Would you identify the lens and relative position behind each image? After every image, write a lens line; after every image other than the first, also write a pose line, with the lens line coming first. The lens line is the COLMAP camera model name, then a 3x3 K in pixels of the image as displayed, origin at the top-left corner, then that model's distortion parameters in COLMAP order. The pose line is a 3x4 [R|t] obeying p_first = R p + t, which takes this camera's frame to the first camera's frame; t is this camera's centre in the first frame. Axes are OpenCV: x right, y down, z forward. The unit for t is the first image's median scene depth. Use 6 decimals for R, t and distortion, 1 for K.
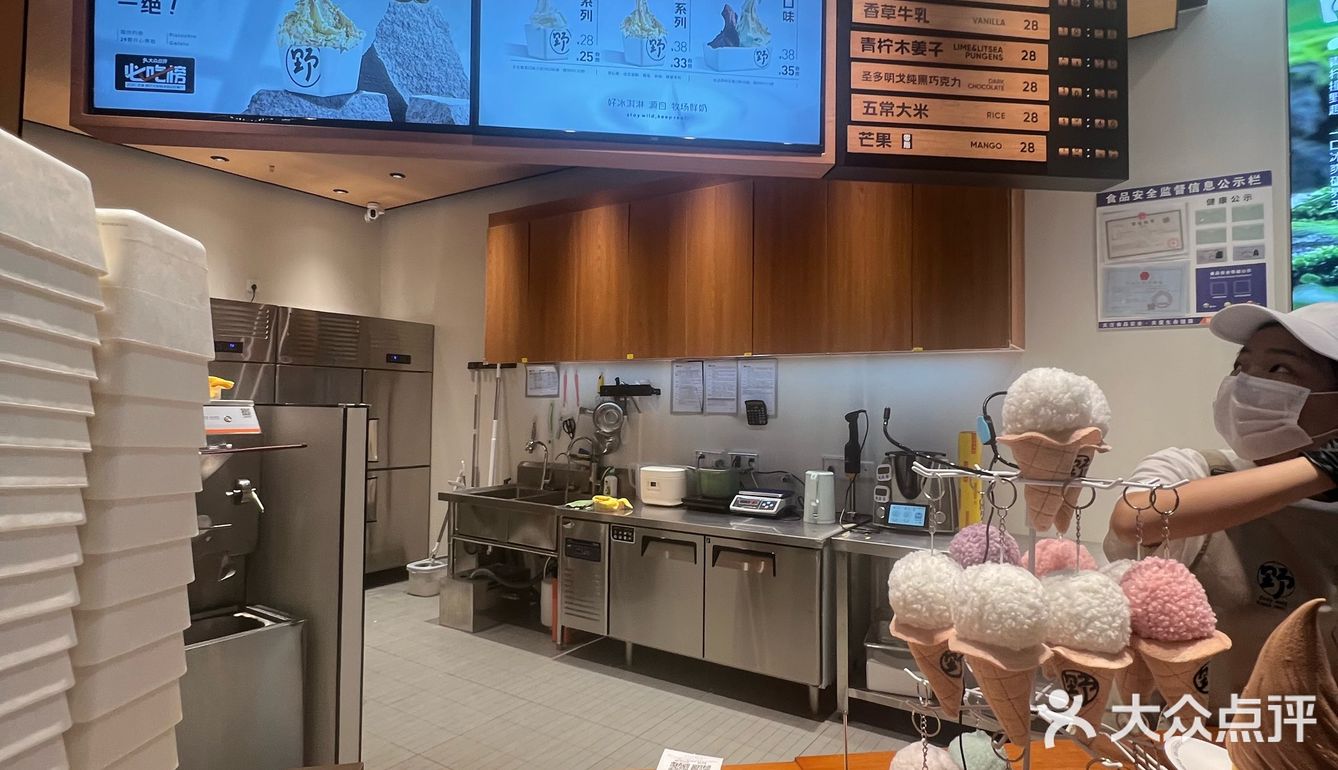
lens RADIAL K [[697.9, 0, 669.0], [0, 697.9, 385.0], [0, 0, 1]] dist [0.002181, 0.000654]
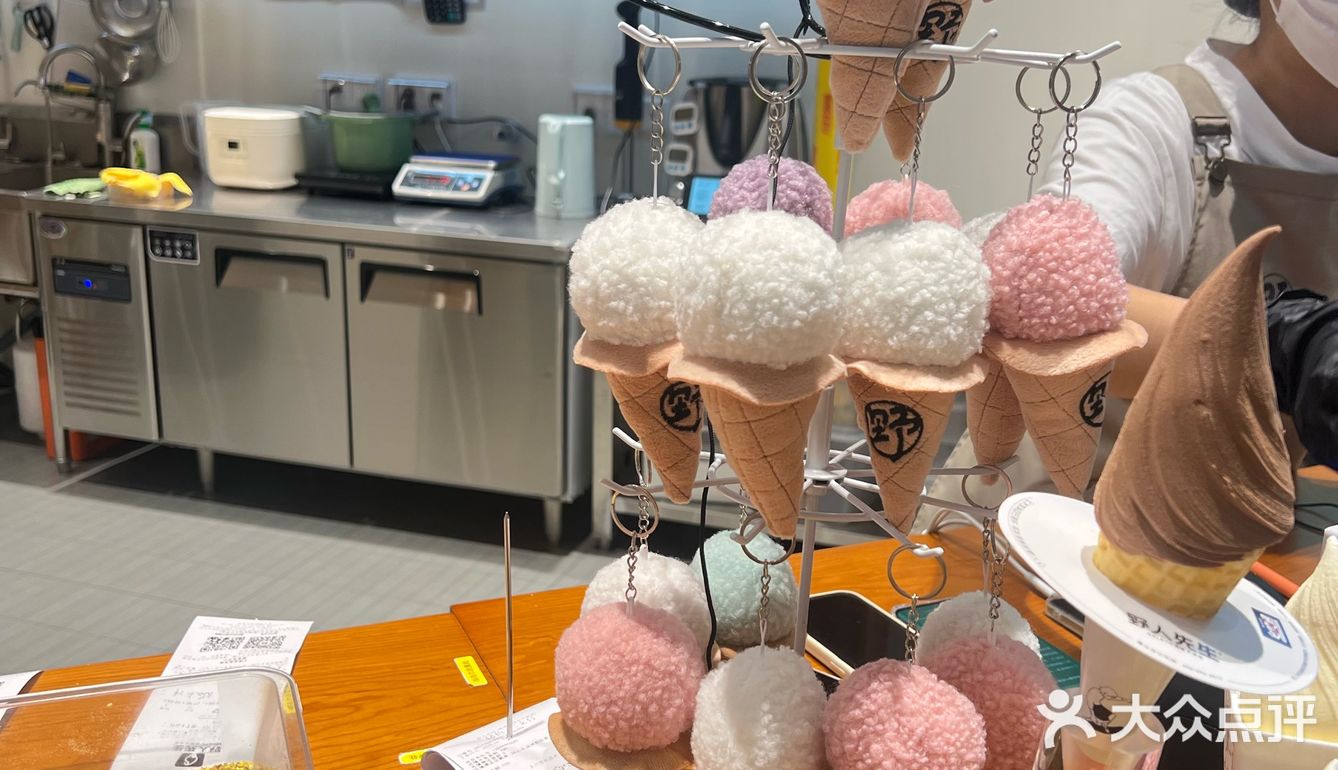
lens RADIAL K [[1281.4, 0, 669.0], [0, 1281.4, 385.0], [0, 0, 1]] dist [0.182637, -0.487889]
pose [[0.969957, -0.052622, 0.237517, 0.162594], [-0.020237, 0.955488, 0.294334, 0.094474], [-0.242433, -0.290298, 0.925718, 0.102175]]
